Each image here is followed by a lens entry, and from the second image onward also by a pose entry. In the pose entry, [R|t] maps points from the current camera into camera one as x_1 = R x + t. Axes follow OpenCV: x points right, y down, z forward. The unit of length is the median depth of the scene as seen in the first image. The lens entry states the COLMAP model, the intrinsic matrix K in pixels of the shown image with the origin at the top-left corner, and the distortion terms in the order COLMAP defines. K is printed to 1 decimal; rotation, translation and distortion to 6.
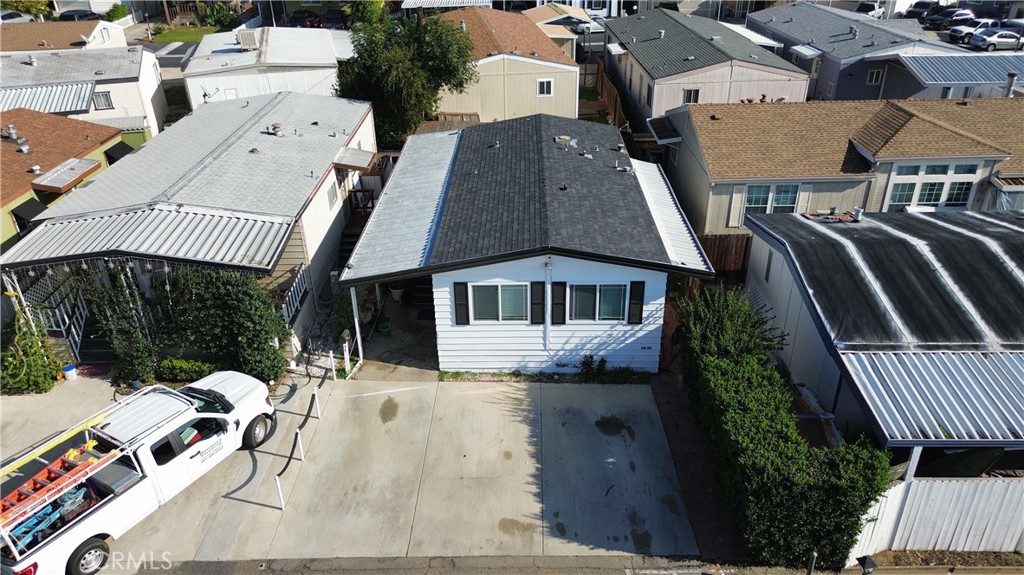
lens RADIAL K [[734.7, 0, 512.0], [0, 734.7, 287.5], [0, 0, 1]] dist [0.082629, -0.091419]
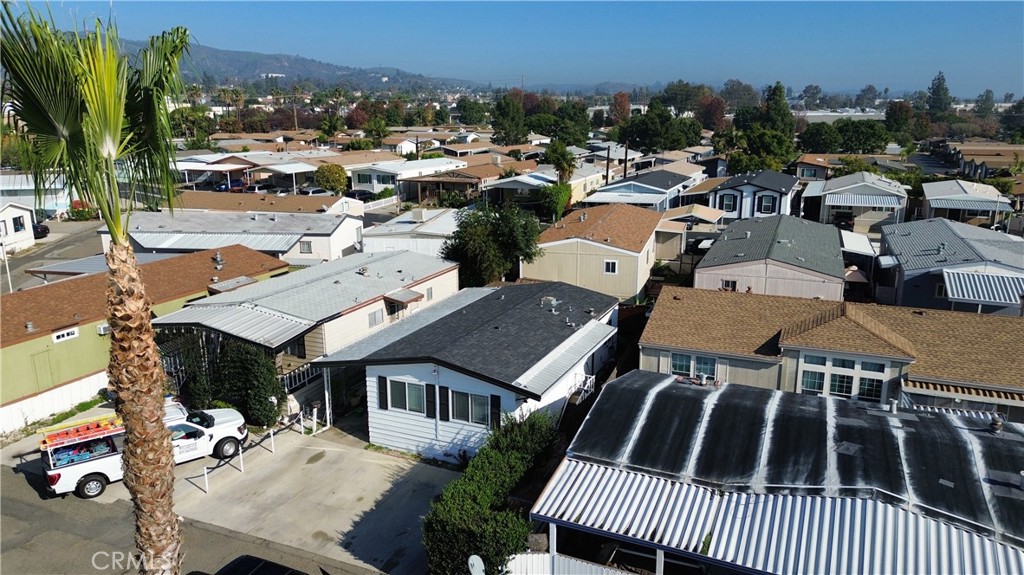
lens RADIAL K [[734.7, 0, 512.0], [0, 734.7, 287.5], [0, 0, 1]] dist [0.082629, -0.091419]
pose [[0.915068, 0.105248, -0.389324, 0.638632], [-0.196980, 0.959007, -0.203729, 0.063581], [0.351923, 0.263115, 0.898288, -0.210425]]
